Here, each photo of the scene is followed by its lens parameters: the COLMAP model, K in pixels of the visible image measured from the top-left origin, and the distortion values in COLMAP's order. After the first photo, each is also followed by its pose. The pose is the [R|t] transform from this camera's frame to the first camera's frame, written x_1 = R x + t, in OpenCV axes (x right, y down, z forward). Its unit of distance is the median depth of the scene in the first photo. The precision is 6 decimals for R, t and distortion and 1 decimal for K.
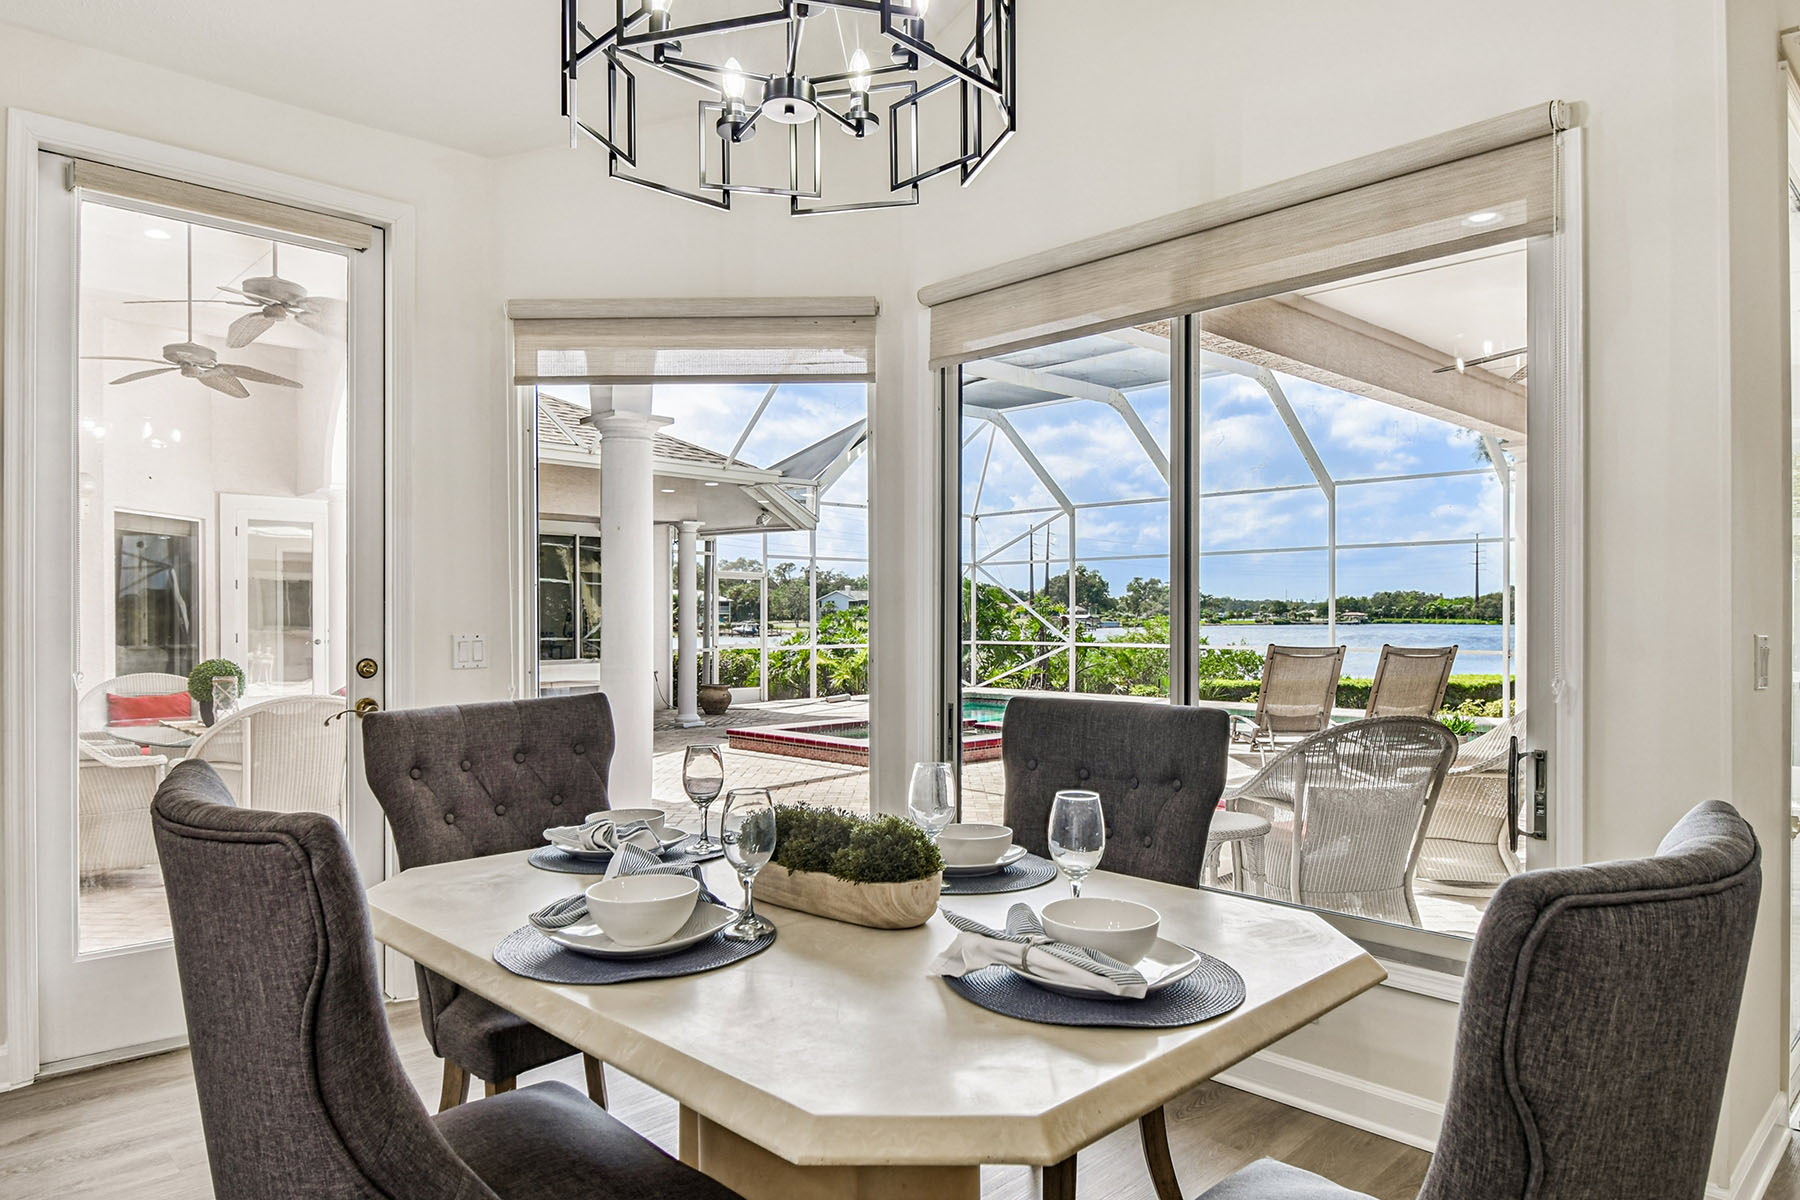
lens RADIAL K [[1121.2, 0, 940.4], [0, 1121.2, 617.9], [0, 0, 1]] dist [0.004175, 0.000589]
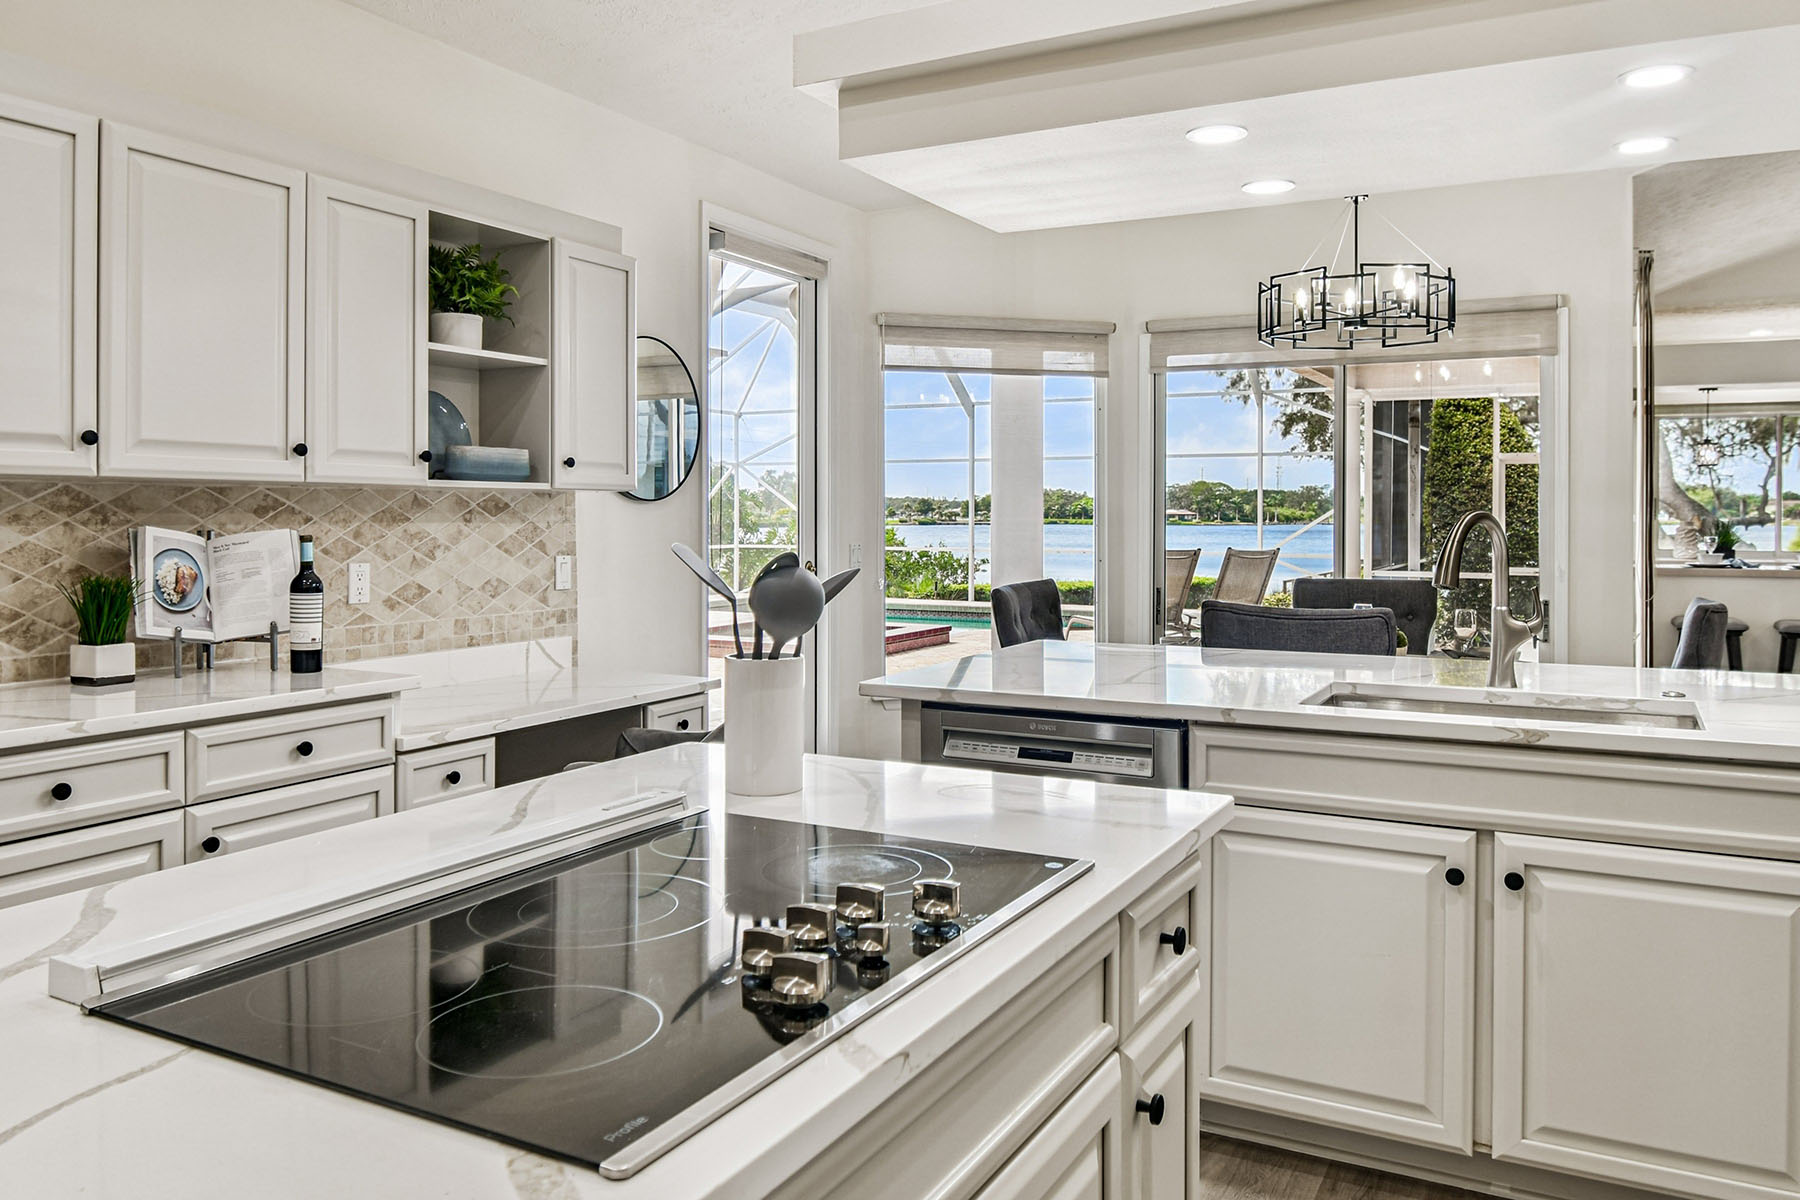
lens RADIAL K [[1317.8, 0, 907.4], [0, 1317.8, 521.5], [0, 0, 1]] dist [-0.007387, -0.005734]
pose [[0.956320, 0.005333, 0.292273, -0.840715], [-0.006705, 0.999971, 0.003693, -0.018922], [-0.292245, -0.005491, 0.956328, -0.634916]]
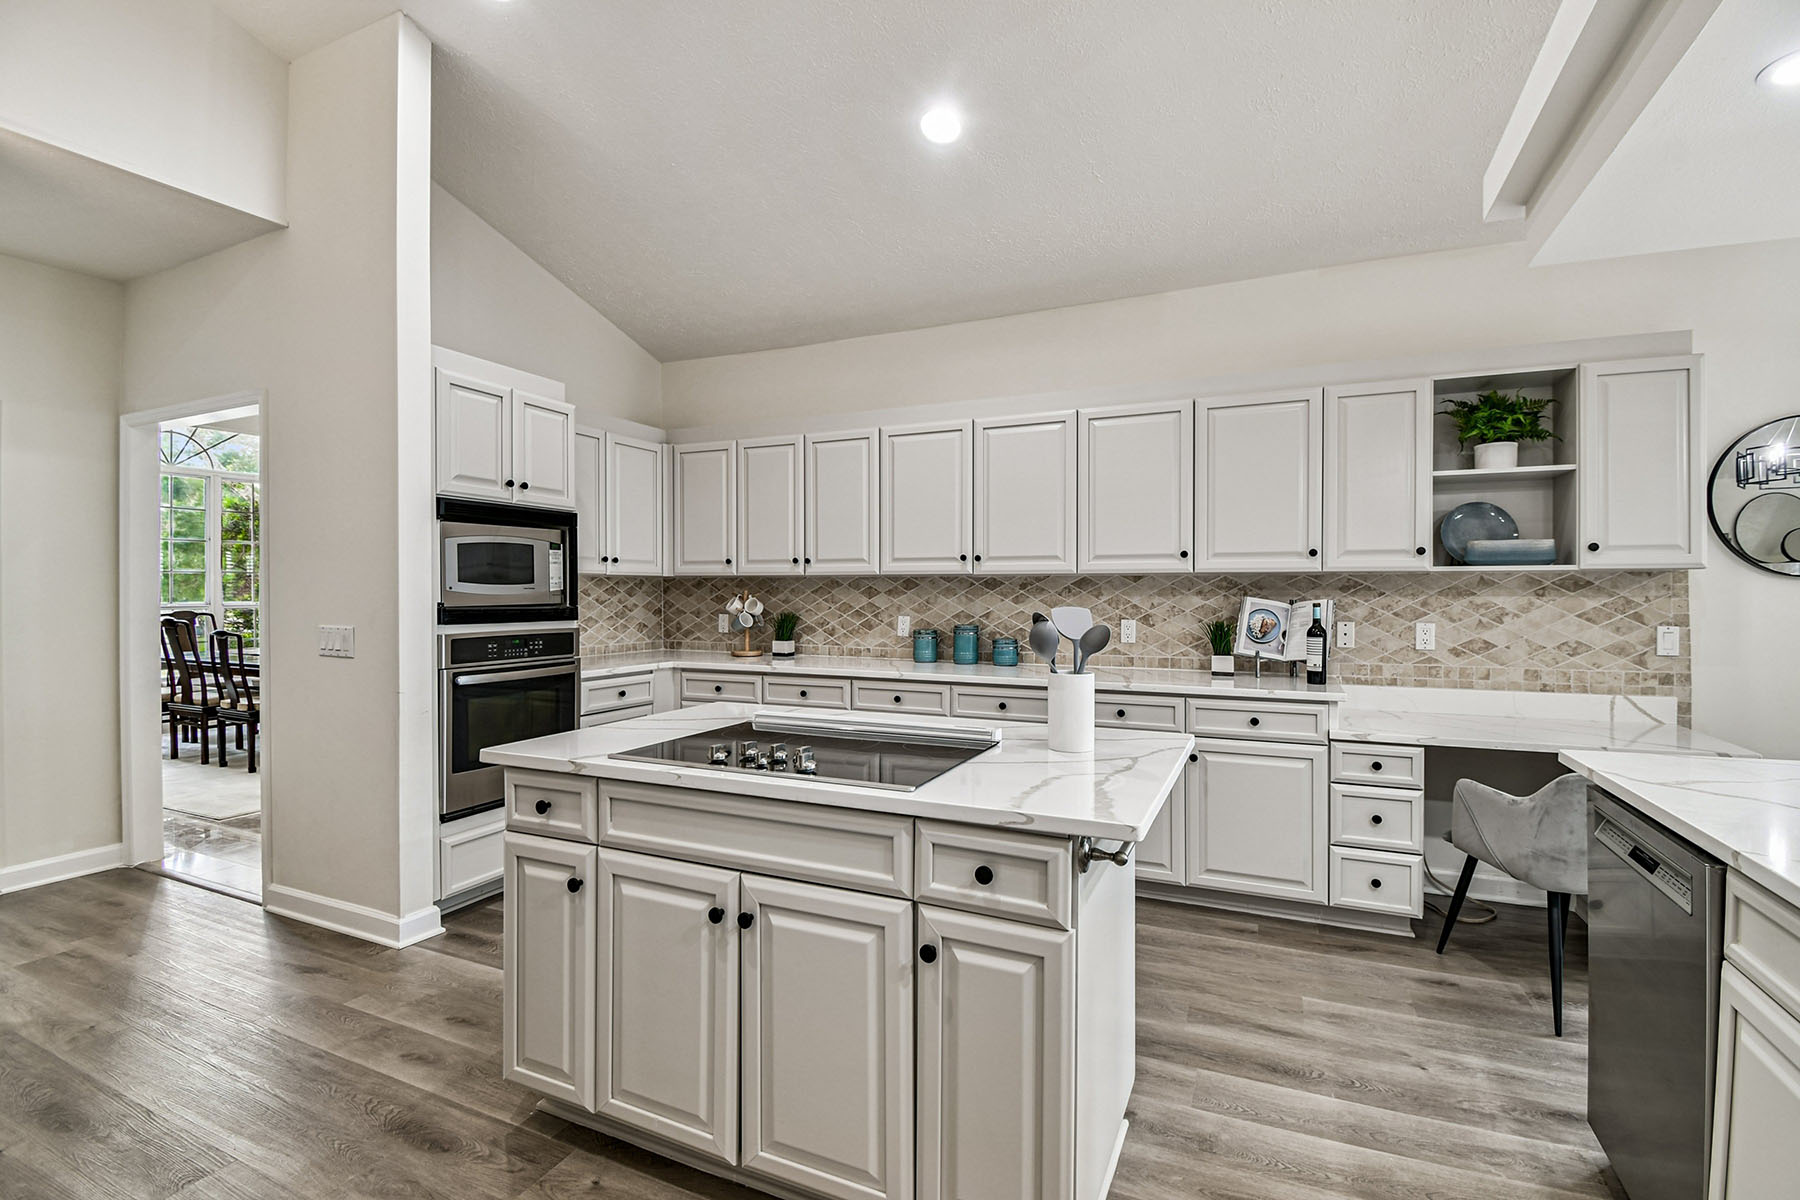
lens RADIAL K [[806.8, 0, 919.6], [0, 806.8, 597.7], [0, 0, 1]] dist [0.030972, -0.022393]
pose [[0.362161, 0.014229, -0.932007, -0.301448], [-0.000825, 0.999888, 0.014945, -0.022946], [0.932115, -0.004643, 0.362132, -0.437391]]
